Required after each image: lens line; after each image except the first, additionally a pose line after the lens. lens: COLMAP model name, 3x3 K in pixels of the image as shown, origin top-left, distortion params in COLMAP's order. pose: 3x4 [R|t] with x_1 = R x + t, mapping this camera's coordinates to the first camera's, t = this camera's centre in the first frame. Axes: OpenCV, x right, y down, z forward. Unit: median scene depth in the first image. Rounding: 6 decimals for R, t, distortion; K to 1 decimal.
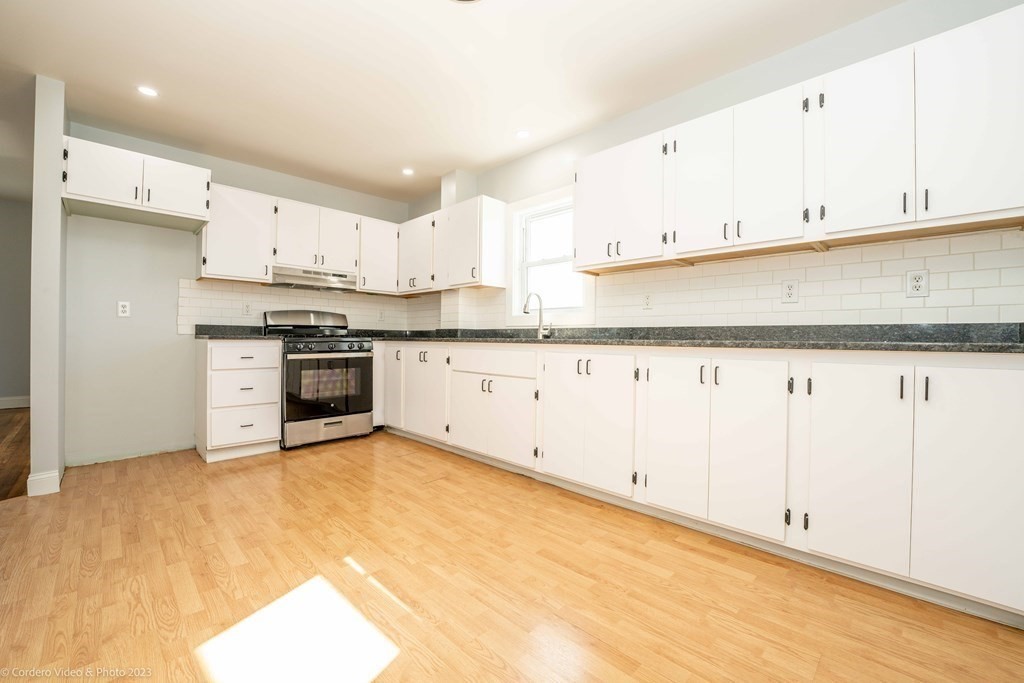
lens RADIAL K [[416.3, 0, 512.0], [0, 416.3, 341.5], [0, 0, 1]] dist [-0.024465, 0.000546]
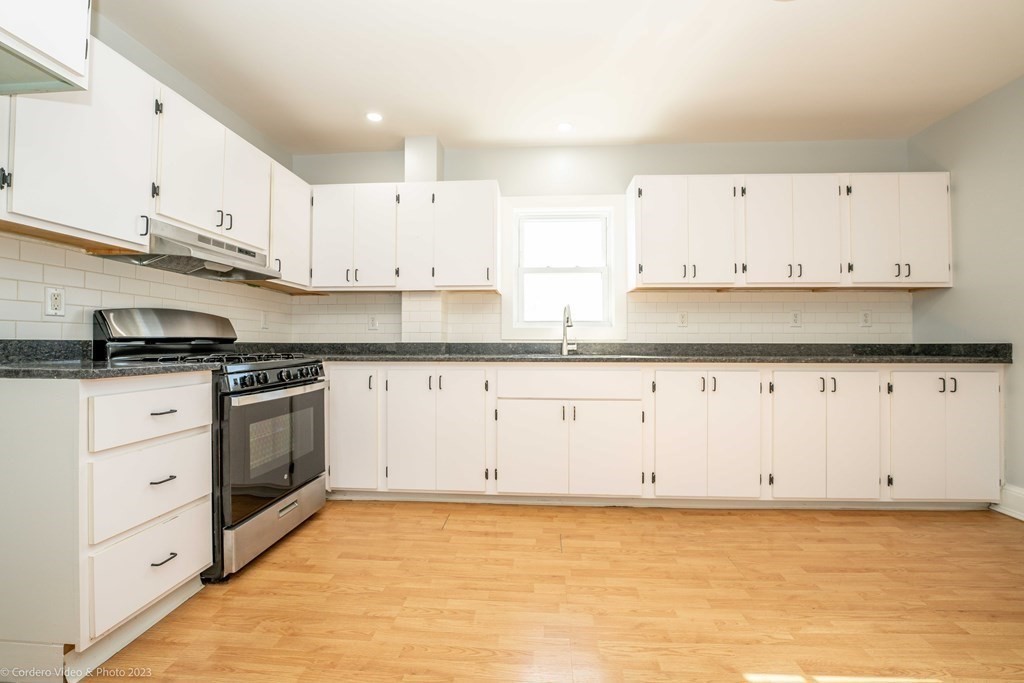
lens RADIAL K [[416.3, 0, 512.0], [0, 416.3, 341.5], [0, 0, 1]] dist [-0.024465, 0.000546]
pose [[0.757548, -0.005317, 0.652758, -0.677437], [0.010719, 0.999933, -0.004295, -0.035633], [-0.652691, 0.010251, 0.757555, 0.419310]]
